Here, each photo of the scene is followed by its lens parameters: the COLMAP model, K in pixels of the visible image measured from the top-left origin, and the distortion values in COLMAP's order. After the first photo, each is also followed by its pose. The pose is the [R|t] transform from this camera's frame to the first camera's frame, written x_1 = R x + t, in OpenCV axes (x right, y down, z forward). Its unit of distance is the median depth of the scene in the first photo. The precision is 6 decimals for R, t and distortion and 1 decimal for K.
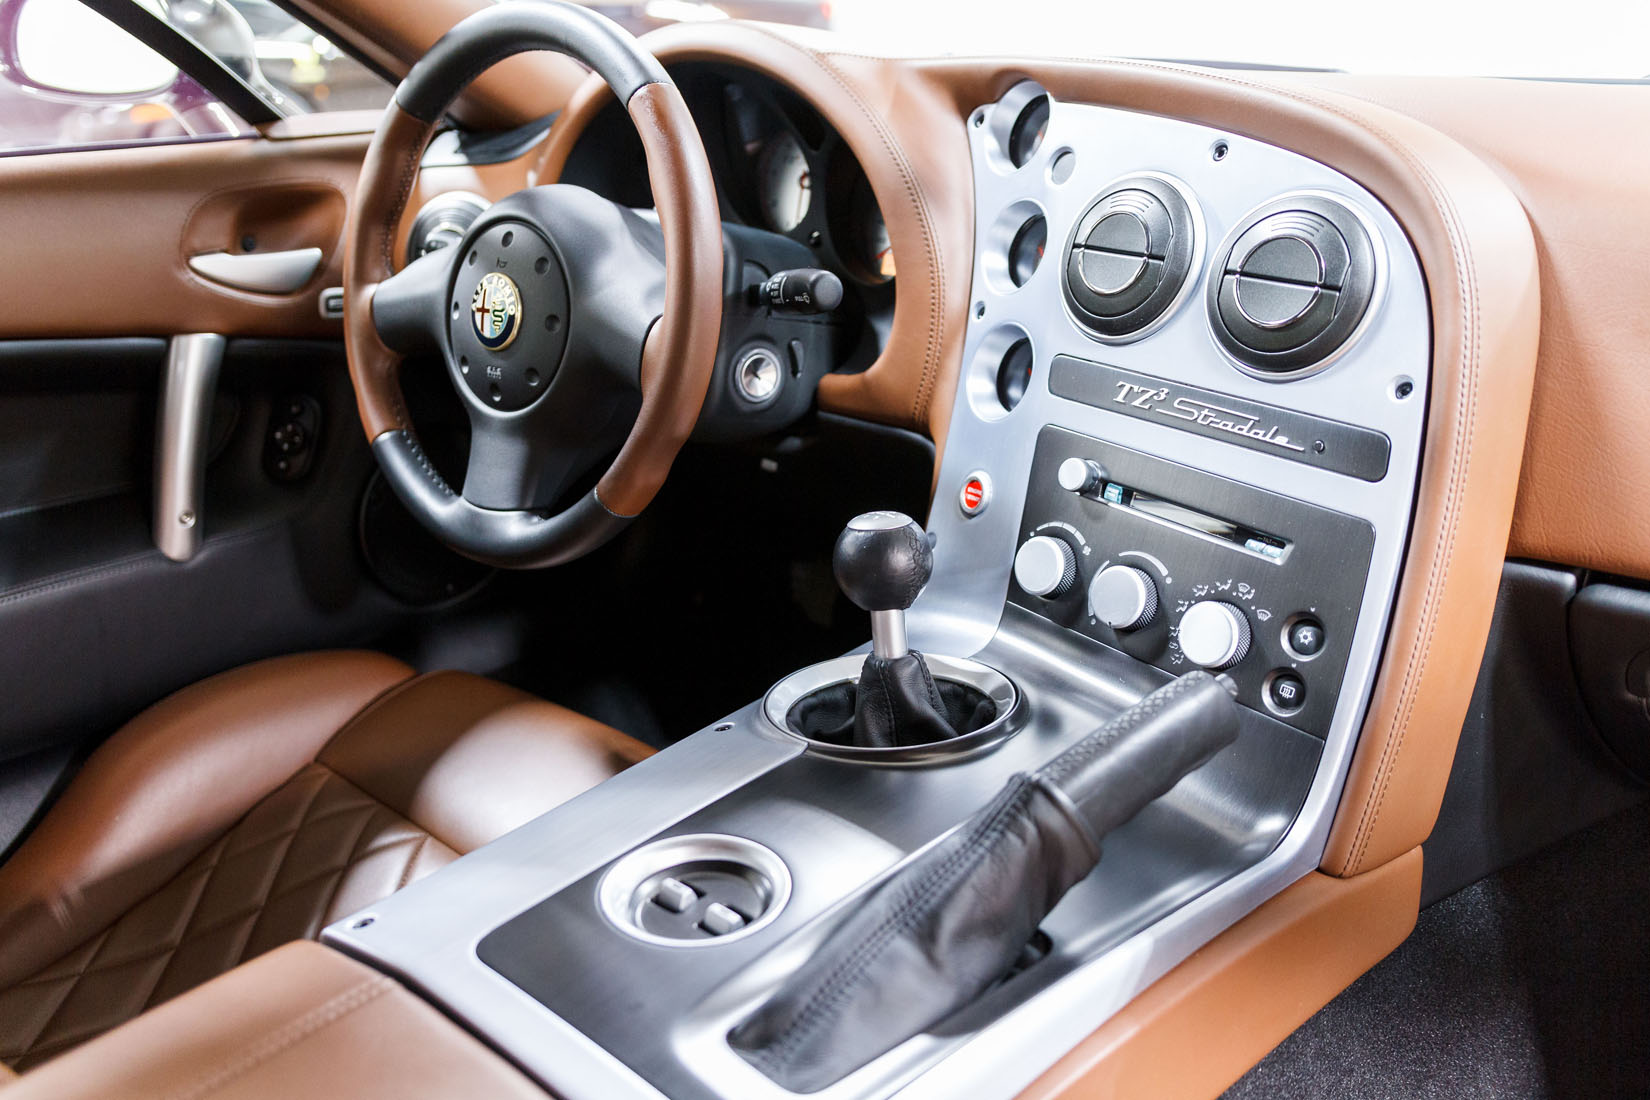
lens RADIAL K [[1424.2, 0, 813.1], [0, 1424.2, 541.8], [0, 0, 1]] dist [0.006997, 0.012041]
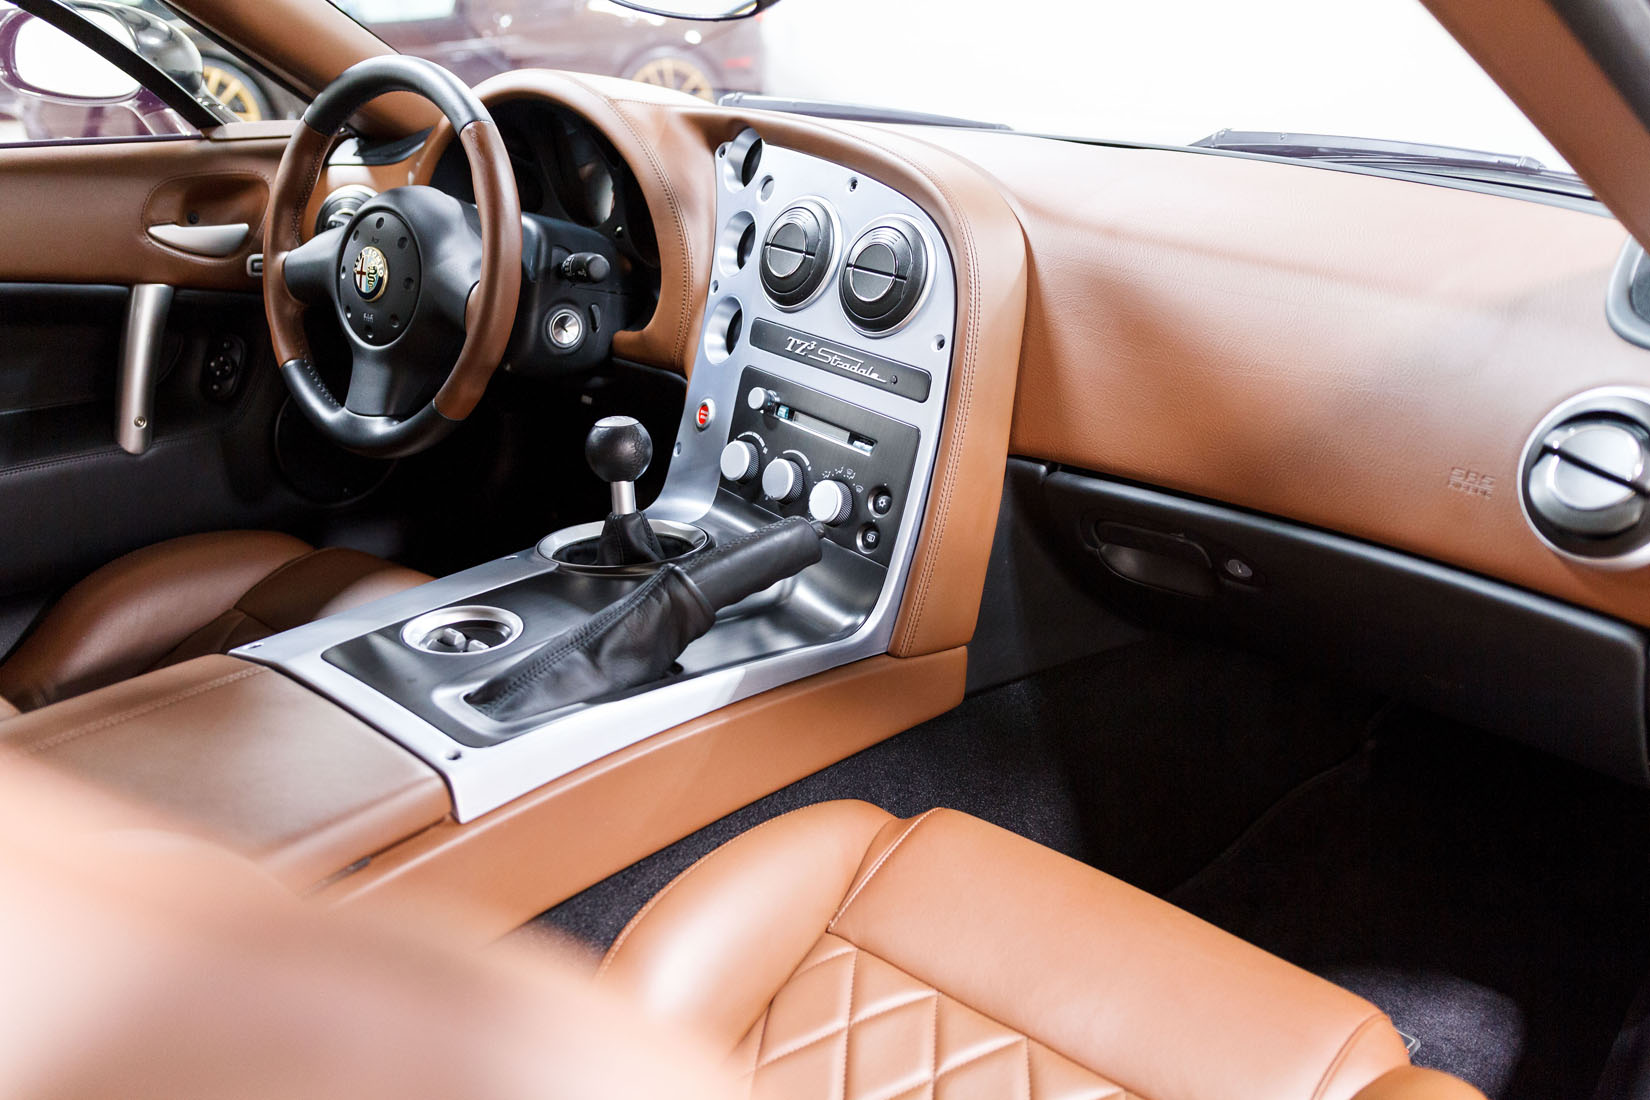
lens RADIAL K [[1424.2, 0, 830.8], [0, 1424.2, 549.8], [0, 0, 1]] dist [0.006997, 0.012041]
pose [[0.998484, 0.029782, 0.046282, 0.181928], [-0.030296, 0.999486, 0.010445, 0.085756], [-0.045947, -0.011831, 0.998874, -0.450784]]
